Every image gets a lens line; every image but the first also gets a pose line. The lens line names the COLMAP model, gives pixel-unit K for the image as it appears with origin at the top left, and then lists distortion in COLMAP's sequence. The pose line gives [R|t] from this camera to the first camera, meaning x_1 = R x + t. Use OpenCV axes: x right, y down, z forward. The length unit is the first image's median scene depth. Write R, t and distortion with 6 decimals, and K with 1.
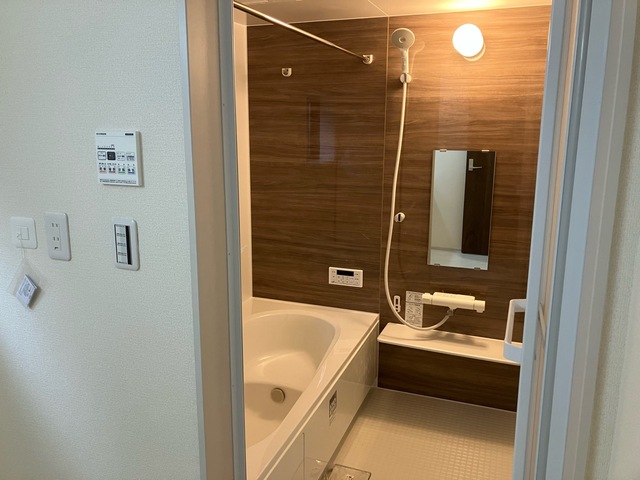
lens RADIAL K [[527.4, 0, 319.6], [0, 527.4, 238.7], [0, 0, 1]] dist [0.005287, 0.007180]
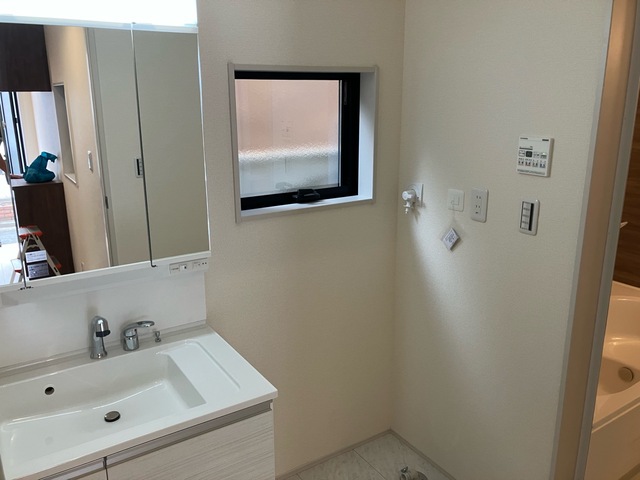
lens RADIAL K [[527.4, 0, 320.1], [0, 527.4, 237.4], [0, 0, 1]] dist [0.005287, 0.007180]
pose [[0.798455, 0.145566, -0.584192, 0.024551], [-0.117170, 0.989348, 0.086377, 0.010364], [0.590543, -0.000518, 0.807006, -0.485360]]
